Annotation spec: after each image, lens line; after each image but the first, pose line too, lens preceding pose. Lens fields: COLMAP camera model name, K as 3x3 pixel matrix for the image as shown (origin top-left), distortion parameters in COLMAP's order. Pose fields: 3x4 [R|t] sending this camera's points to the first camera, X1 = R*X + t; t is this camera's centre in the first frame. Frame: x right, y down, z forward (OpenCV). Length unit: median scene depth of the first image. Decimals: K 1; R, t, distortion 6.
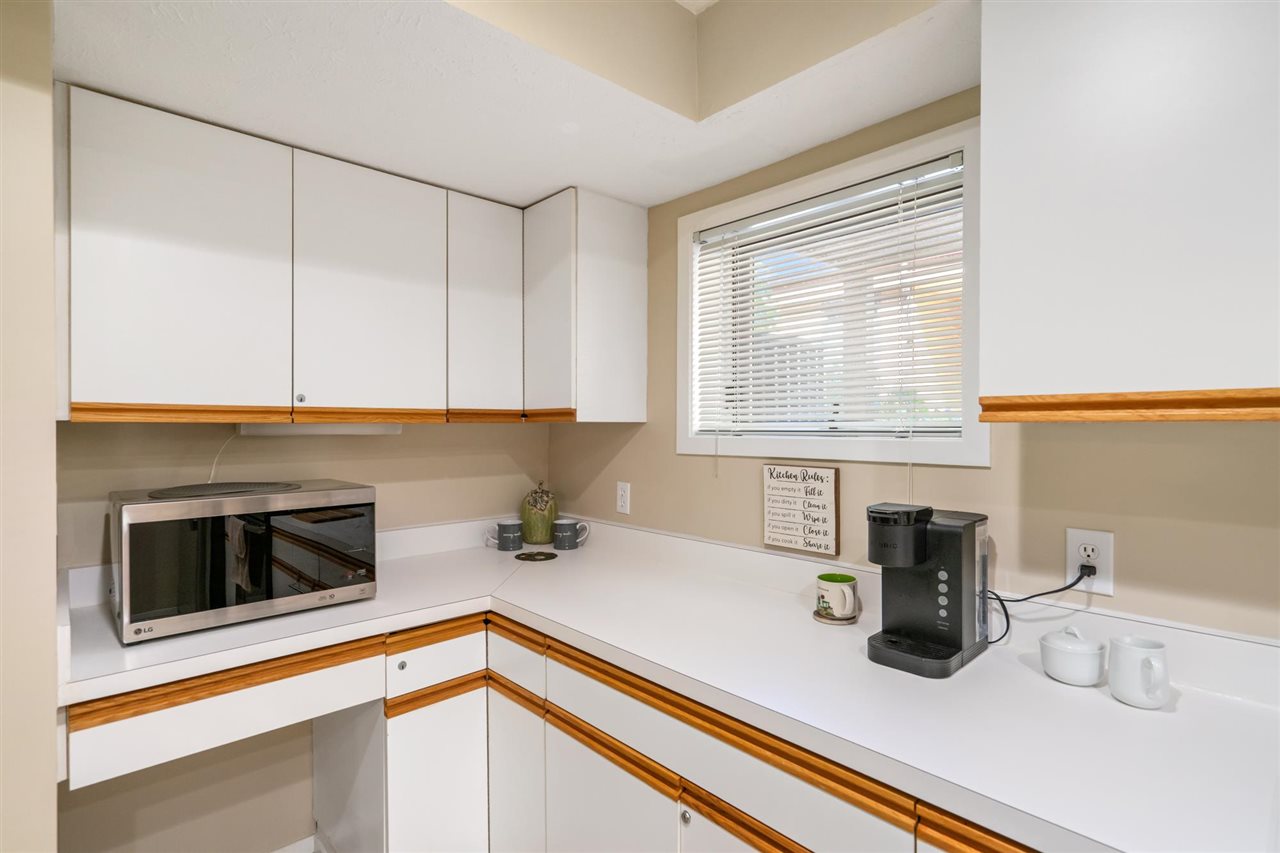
lens RADIAL K [[628.0, 0, 640.7], [0, 628.0, 426.0], [0, 0, 1]] dist [-0.001039, 0.000862]
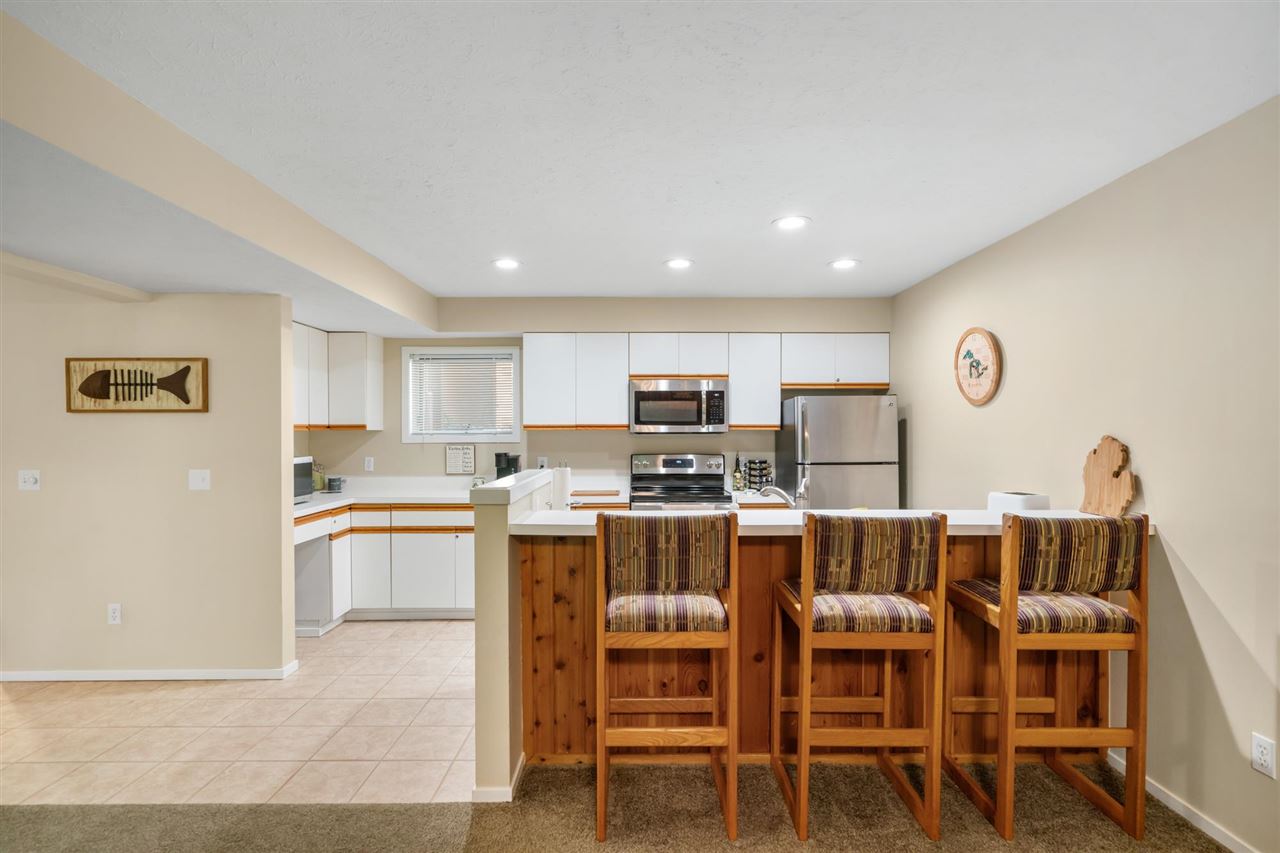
lens RADIAL K [[628.0, 0, 645.3], [0, 628.0, 433.2], [0, 0, 1]] dist [-0.001039, 0.000862]
pose [[0.669905, -0.002896, 0.742441, -1.379137], [0.002342, 0.999996, 0.001787, 0.004089], [-0.742443, 0.000542, 0.669909, -1.649671]]
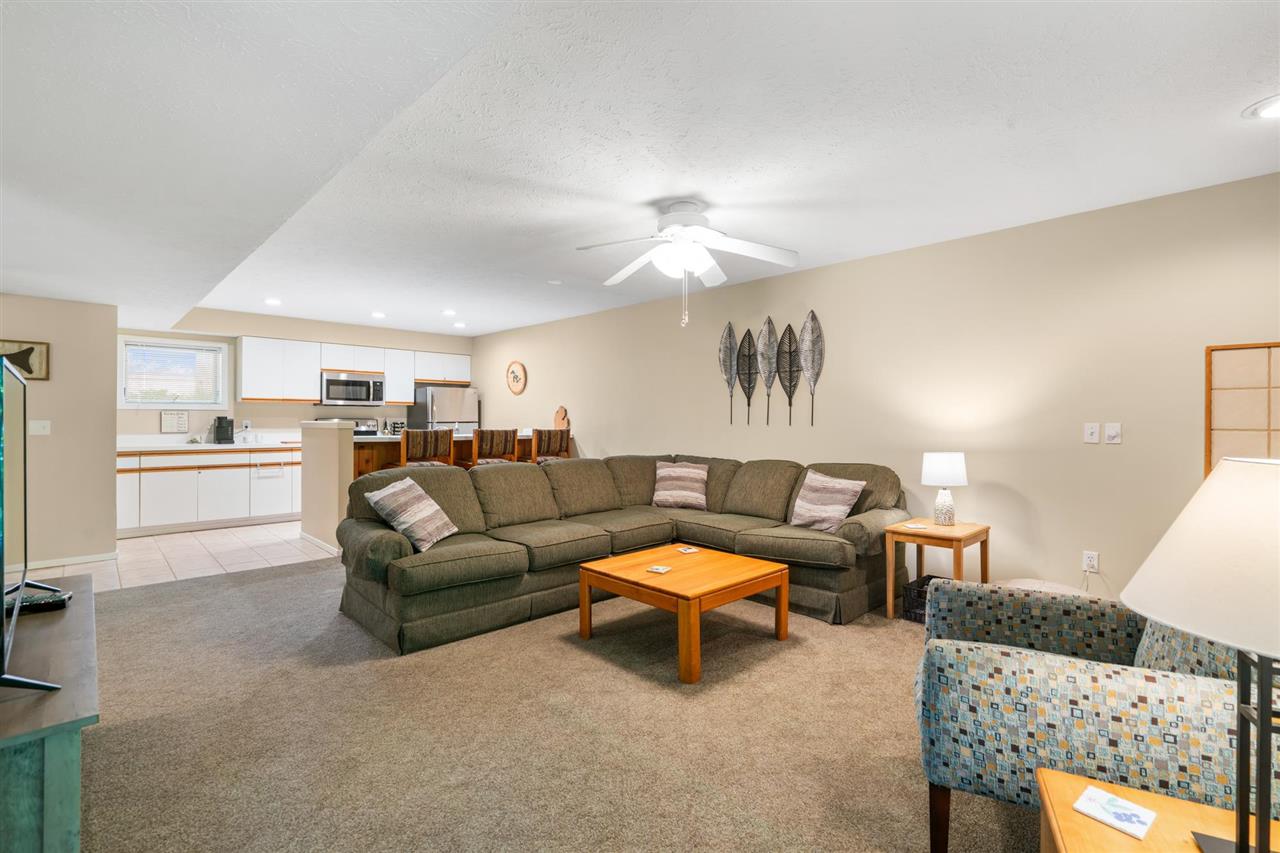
lens RADIAL K [[576.2, 0, 641.9], [0, 576.2, 419.4], [0, 0, 1]] dist [0.001091, 0.000303]
pose [[-0.025906, 0.000870, 0.999664, -3.578058], [-0.003107, 0.999995, -0.000951, 0.110862], [-0.999660, -0.003131, -0.025903, -1.927505]]
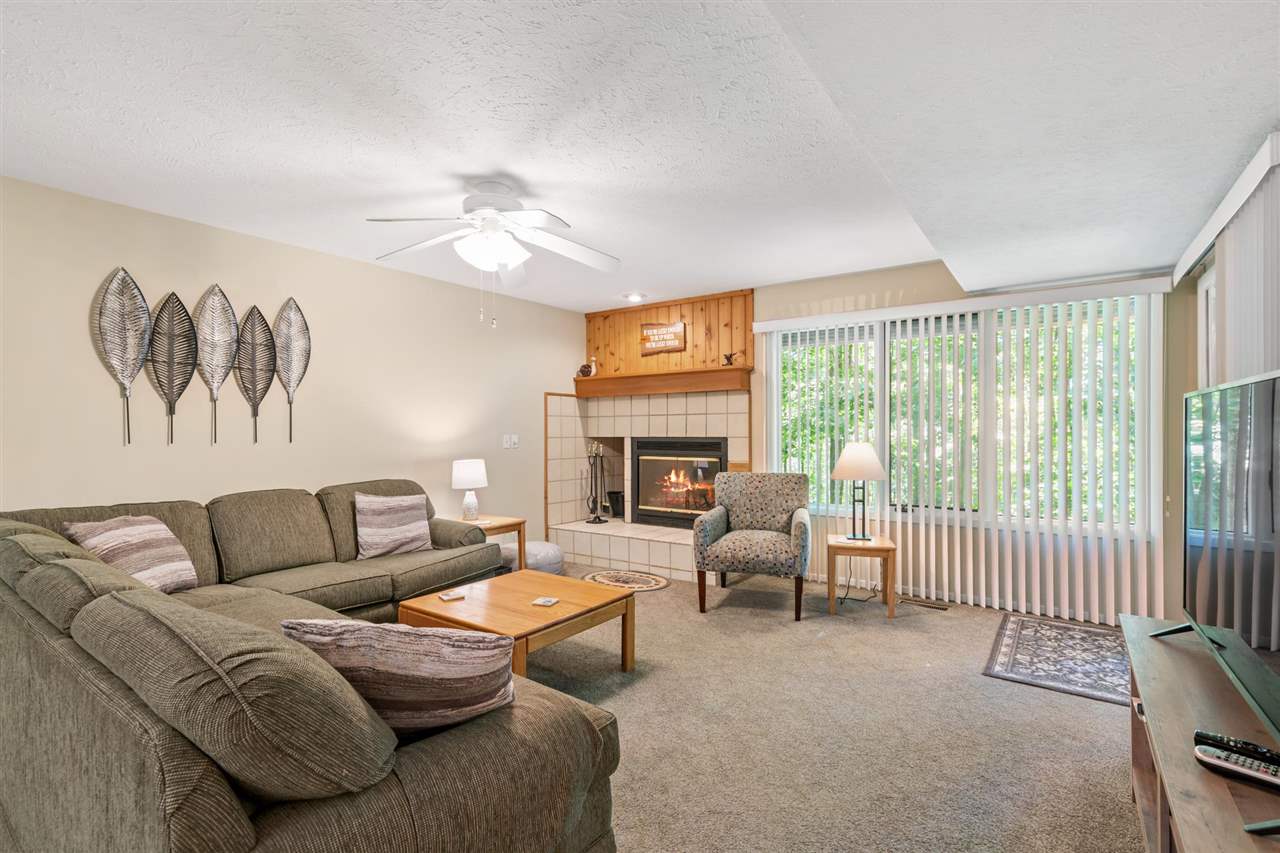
lens RADIAL K [[576.2, 0, 627.9], [0, 576.2, 431.3], [0, 0, 1]] dist [0.001091, 0.000303]
pose [[-0.980642, 0.003264, -0.195784, -1.738202], [0.003037, 0.999994, 0.001462, 0.093443], [0.195788, 0.000839, -0.980646, -0.441799]]
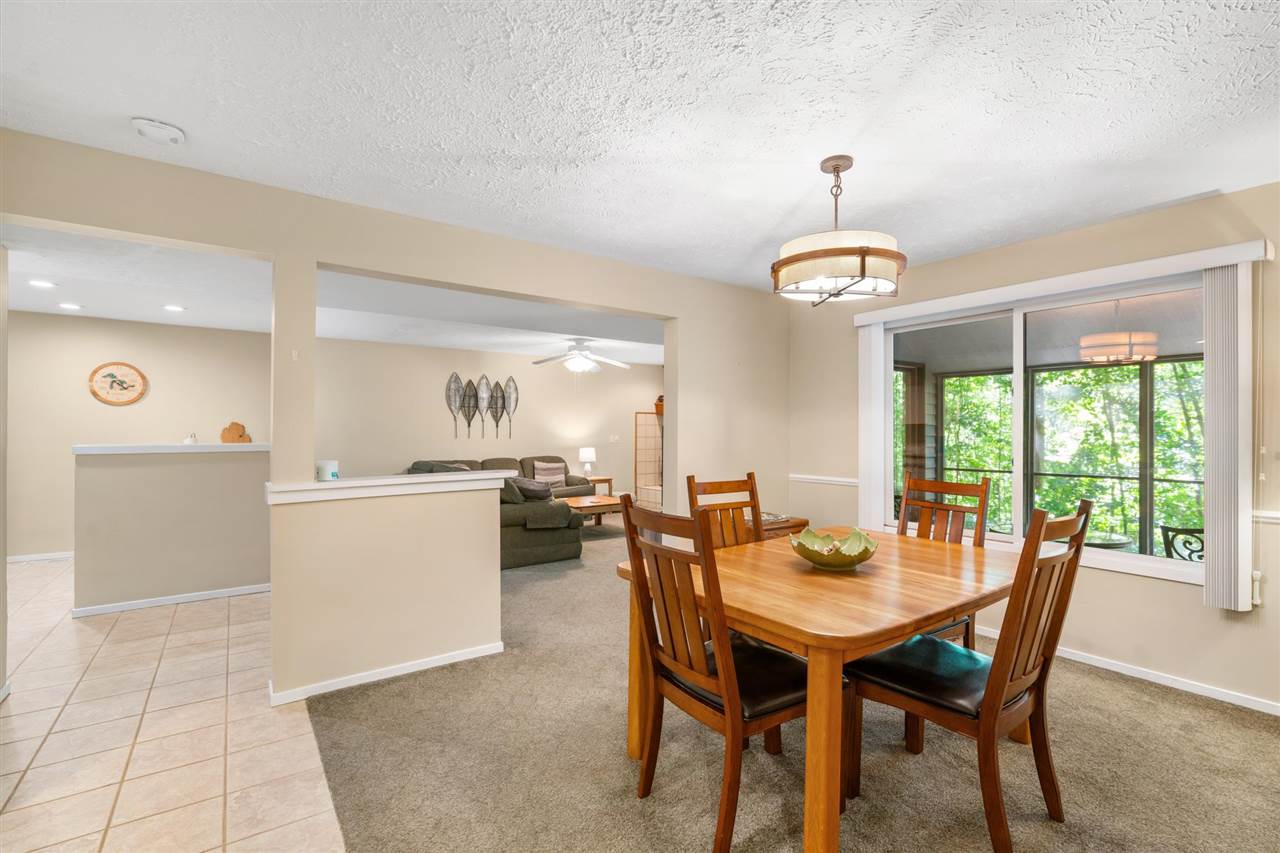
lens RADIAL K [[576.2, 0, 639.8], [0, 576.2, 426.1], [0, 0, 1]] dist [0.001091, 0.000303]
pose [[-0.992628, -0.006002, 0.121051, -2.642786], [-0.006305, 0.999978, -0.002115, 0.032859], [-0.121036, -0.002863, -0.992644, 2.020637]]
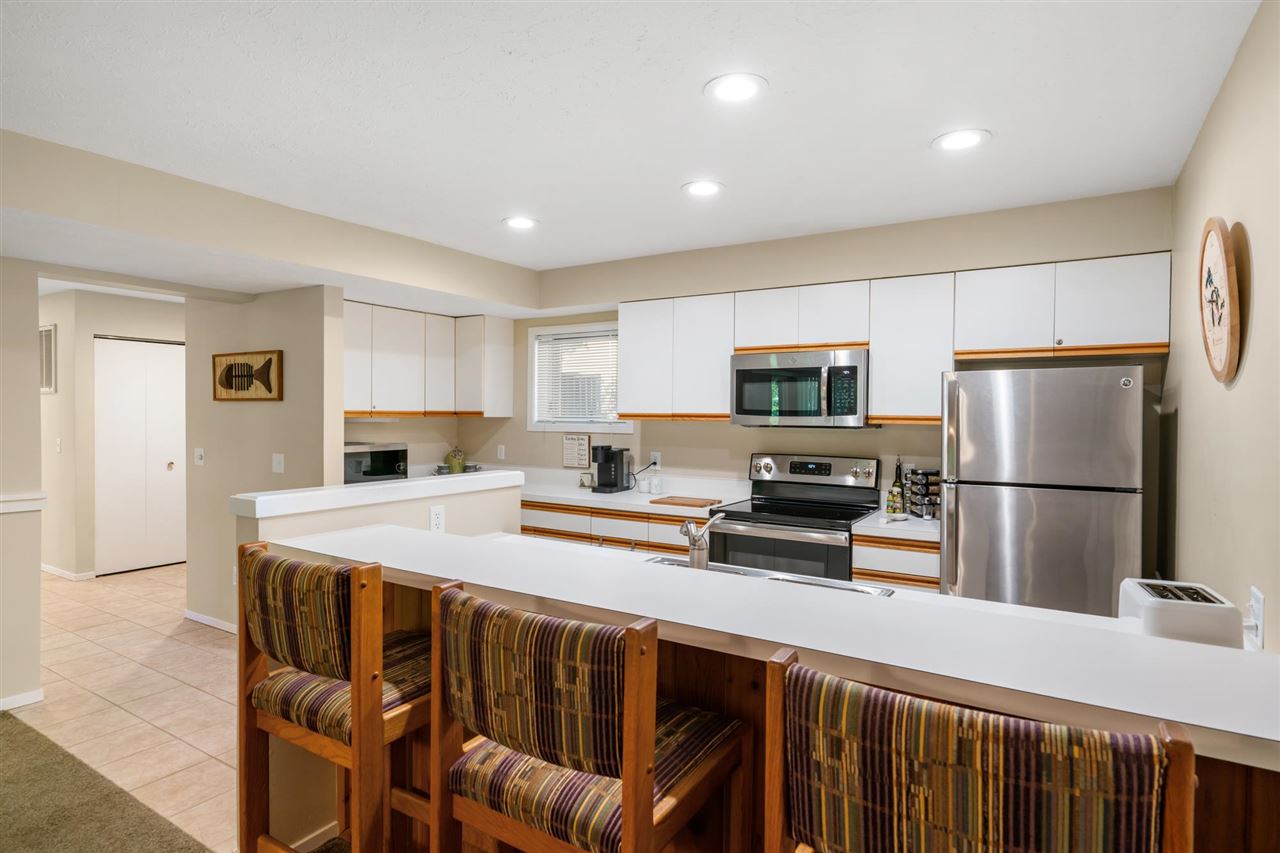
lens RADIAL K [[685.9, 0, 646.2], [0, 685.9, 422.3], [0, 0, 1]] dist [-0.002524, -0.001135]
pose [[0.963403, 0.004360, 0.268020, -0.238564], [-0.008198, 0.999879, 0.013202, -0.030275], [-0.267930, -0.014916, 0.963323, -1.865629]]
